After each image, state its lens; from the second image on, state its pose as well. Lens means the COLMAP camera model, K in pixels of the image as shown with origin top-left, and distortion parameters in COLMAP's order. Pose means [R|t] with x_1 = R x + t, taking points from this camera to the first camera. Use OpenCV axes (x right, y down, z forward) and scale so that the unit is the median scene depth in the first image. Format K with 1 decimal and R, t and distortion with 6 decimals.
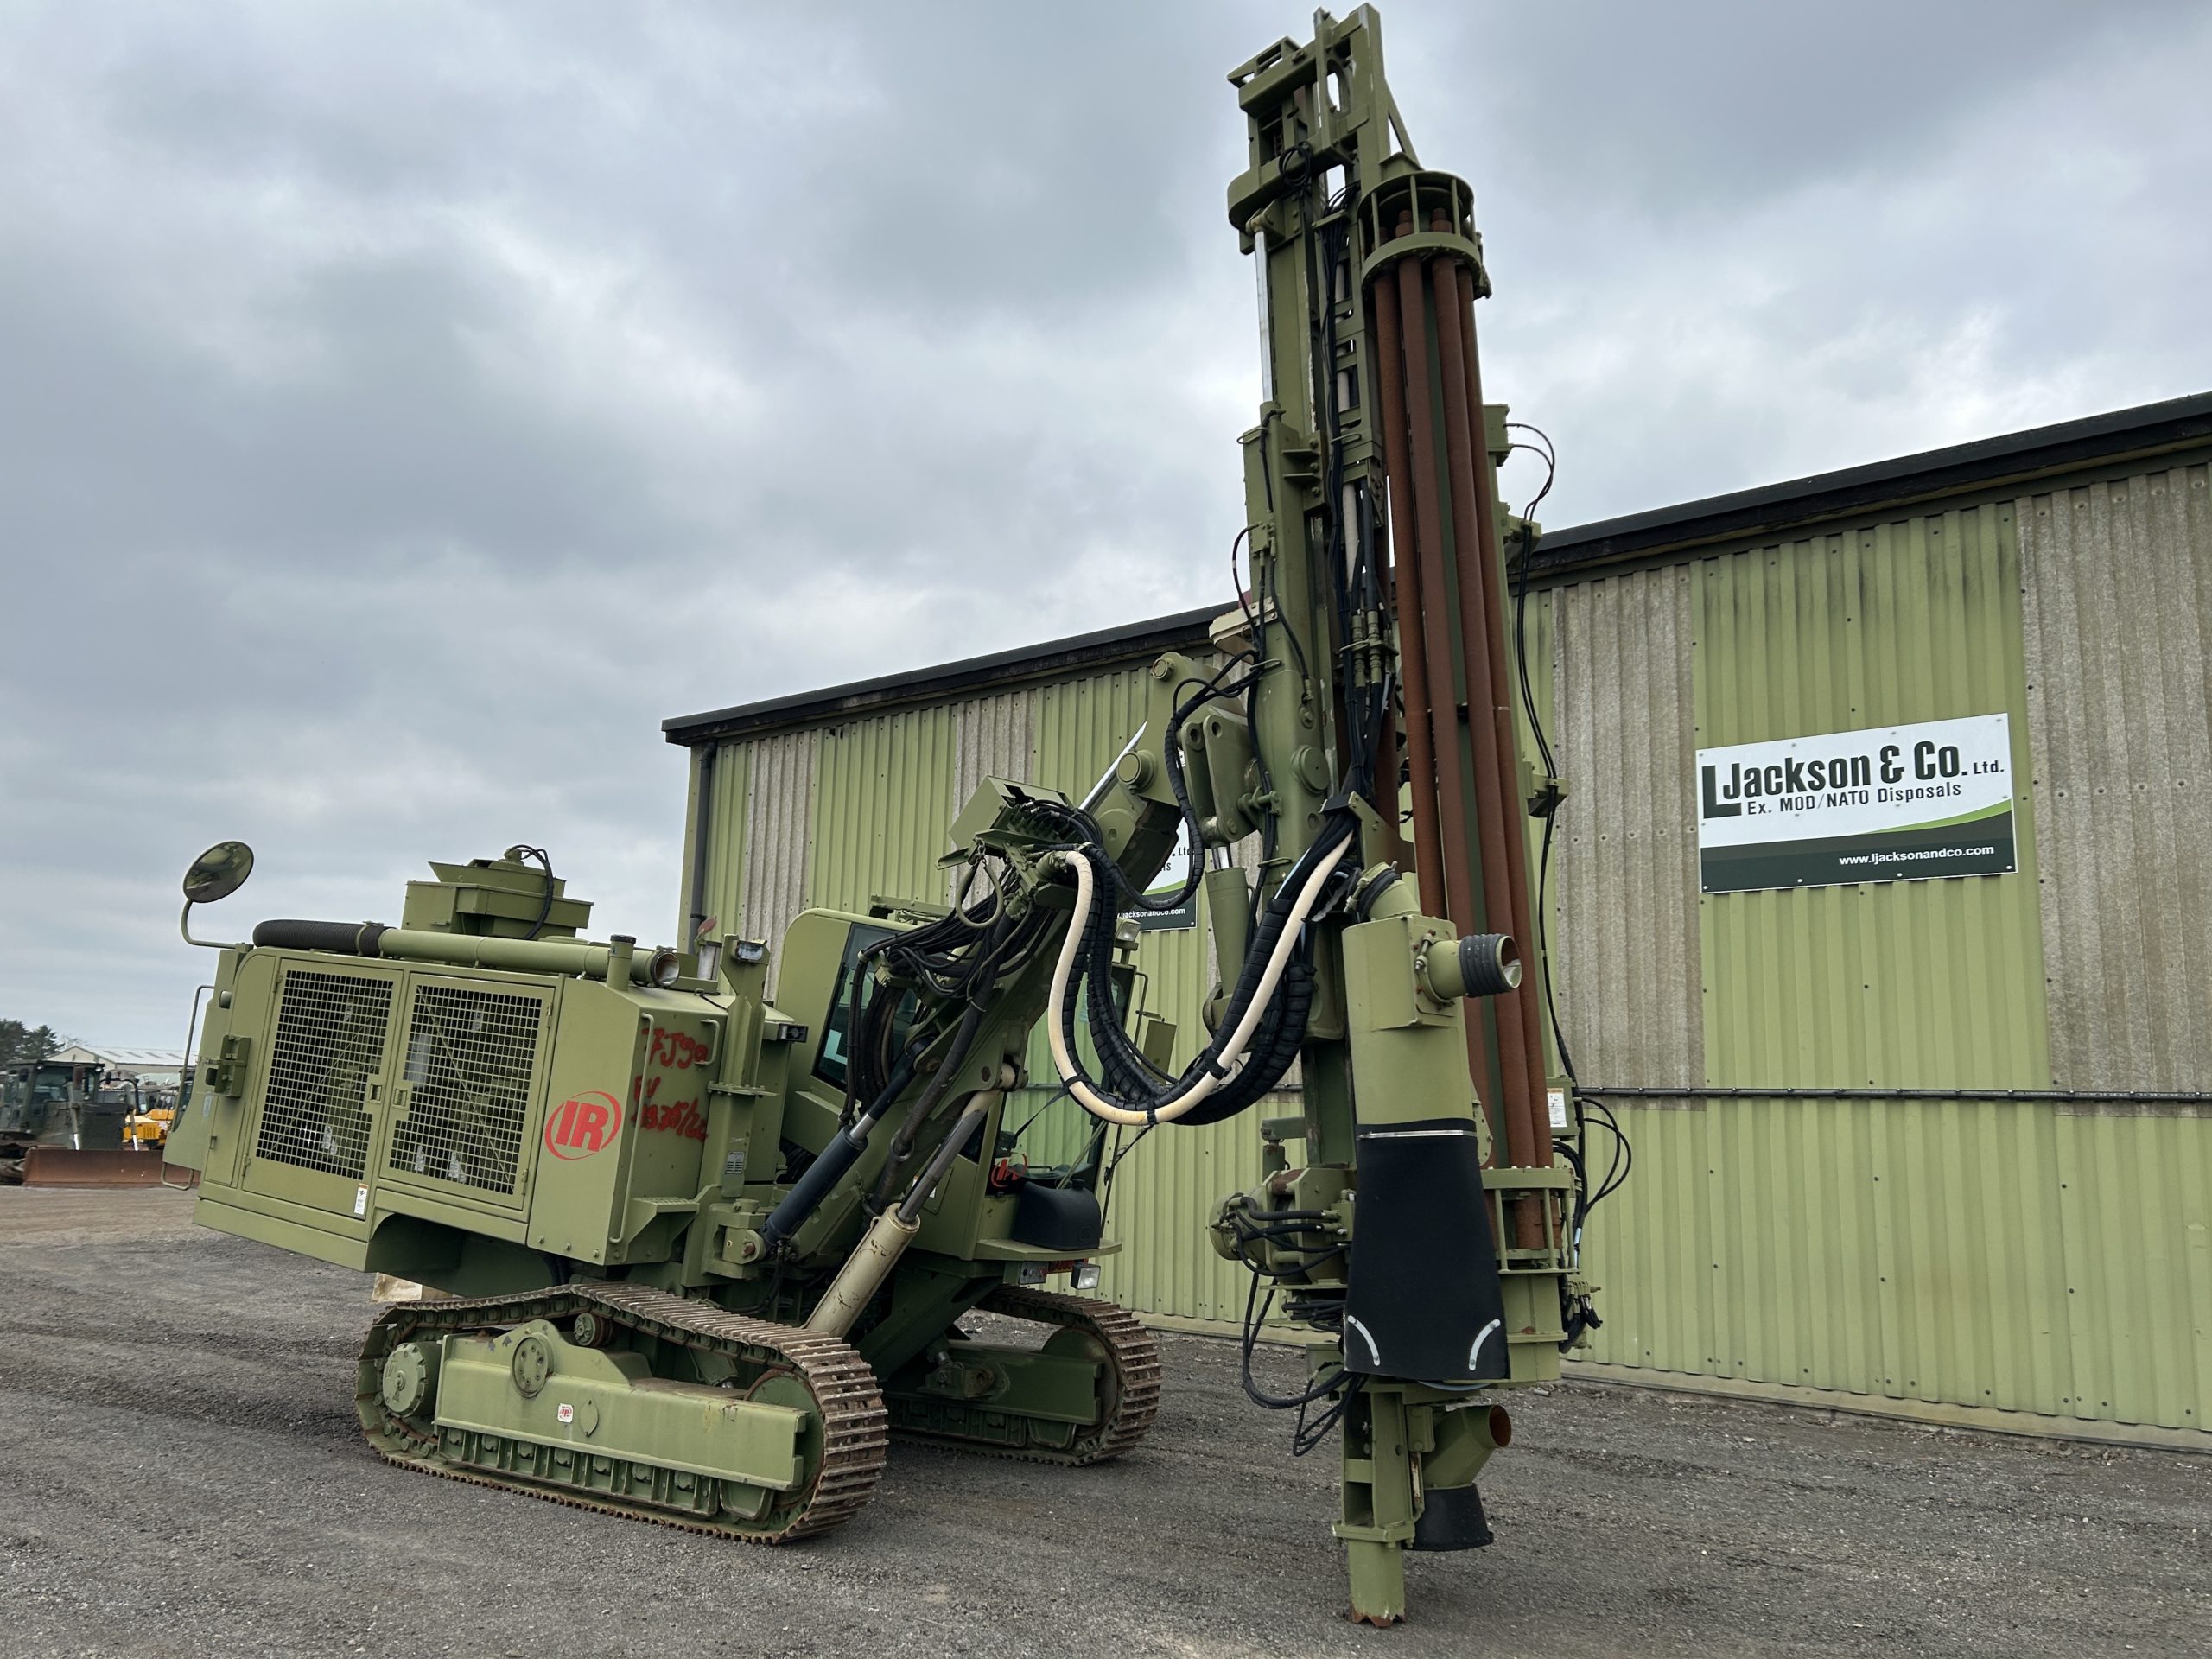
lens RADIAL K [[1658.5, 0, 1098.9], [0, 1658.5, 854.5], [0, 0, 1]] dist [0.067446, -0.076317]
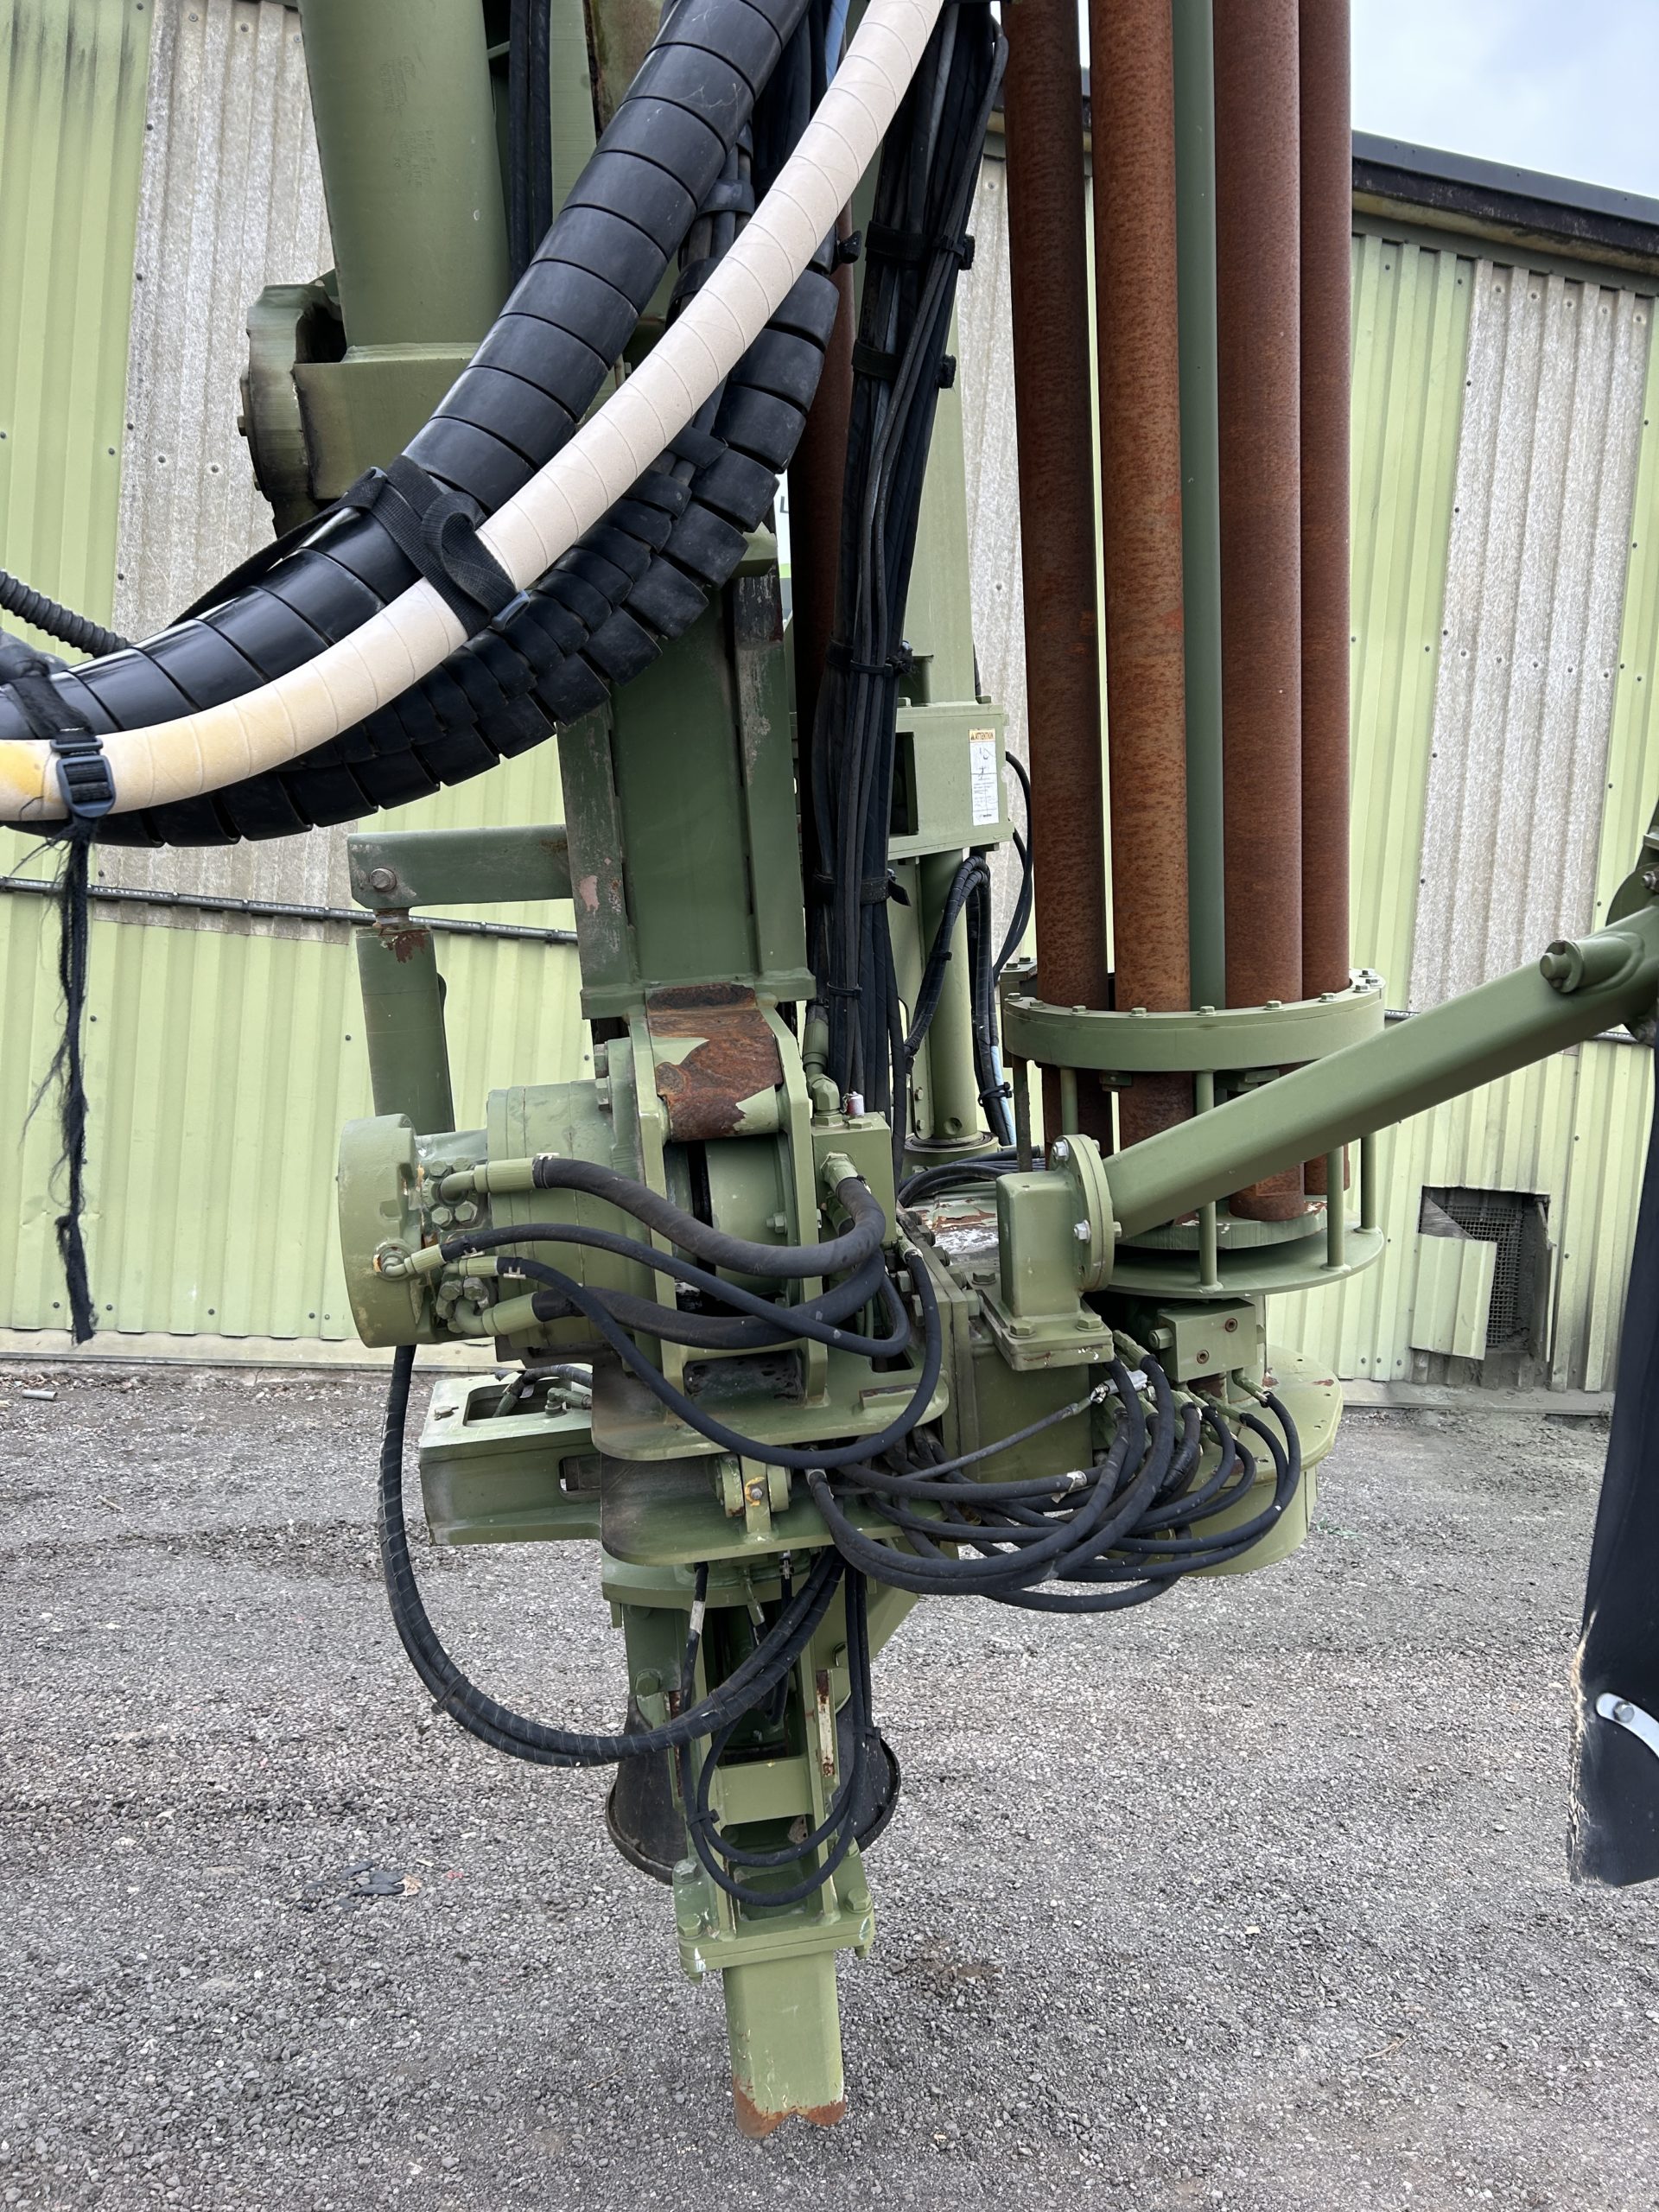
lens RADIAL K [[1658.5, 0, 835.5], [0, 1658.5, 1114.4], [0, 0, 1]] dist [0.067446, -0.076317]
pose [[0.618561, -0.000427, 0.785737, -0.027307], [-0.193076, 0.969257, 0.152523, 0.088608], [-0.761646, -0.246052, 0.599462, 0.492850]]
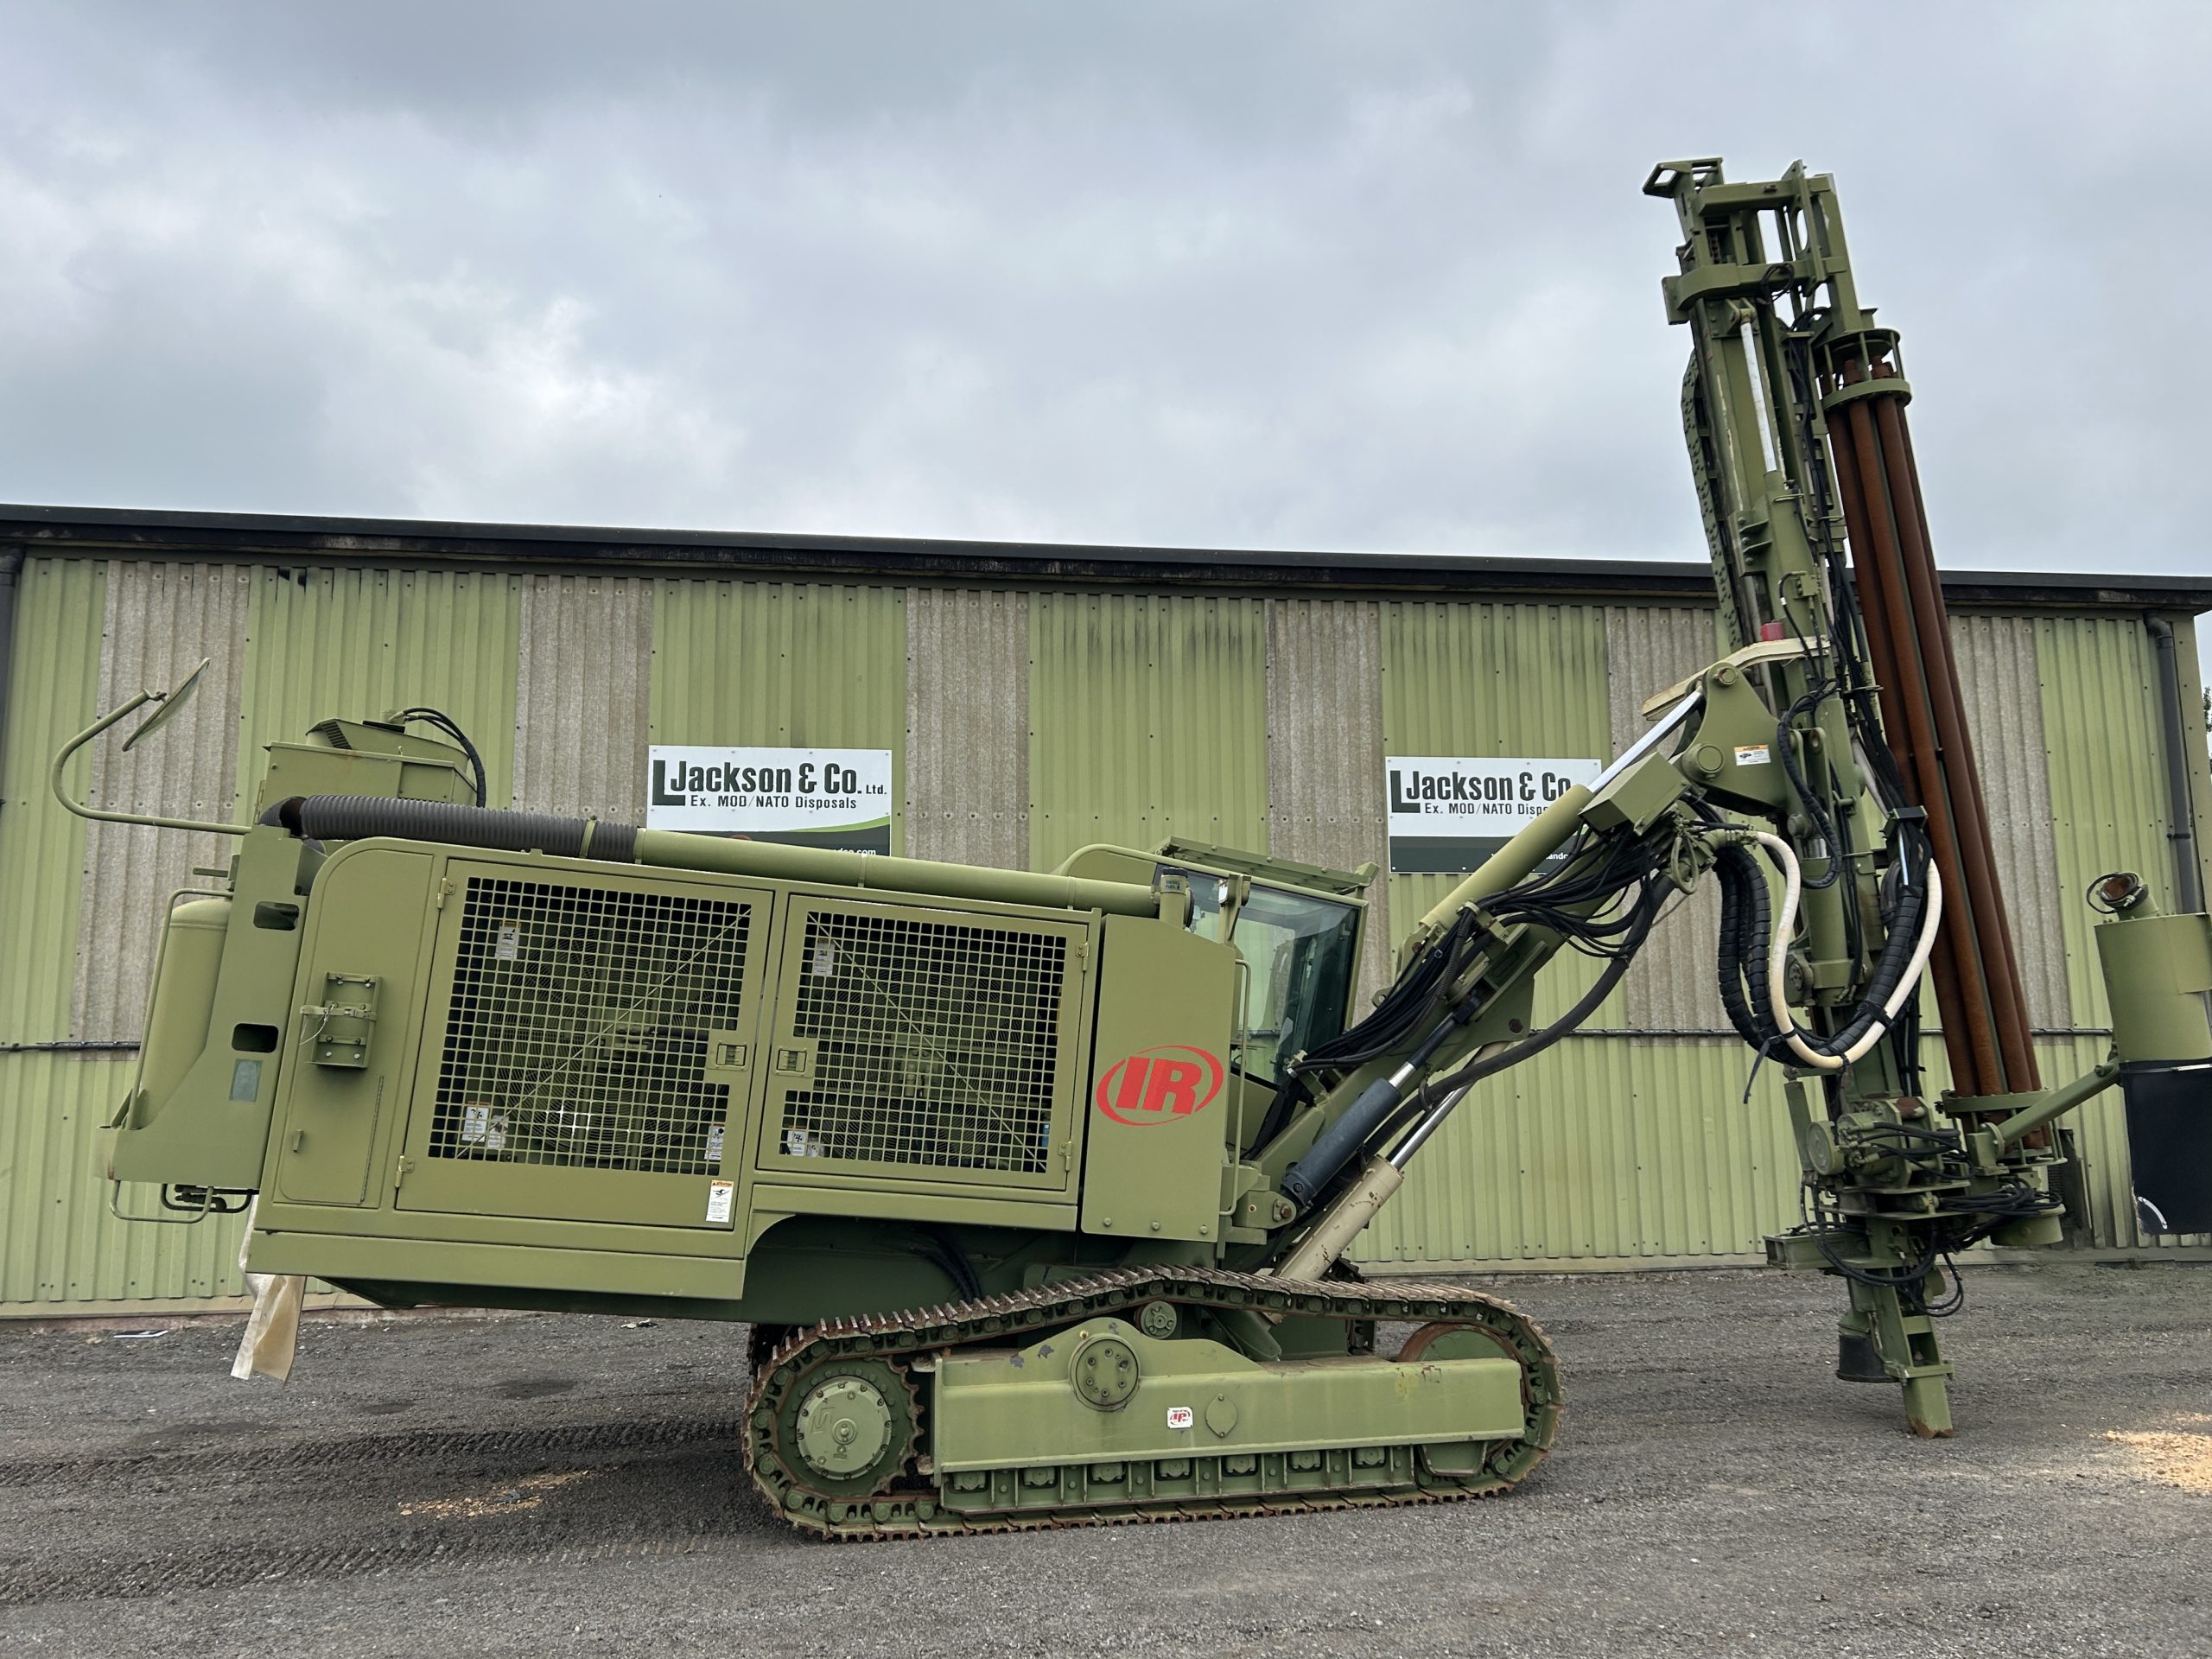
lens RADIAL K [[1658.5, 0, 1111.1], [0, 1658.5, 841.8], [0, 0, 1]] dist [0.067446, -0.076317]
pose [[0.688686, 0.071397, 0.721536, -0.735769], [-0.090137, 0.995851, -0.012508, 0.037764], [-0.719436, -0.056423, 0.692264, 0.330536]]
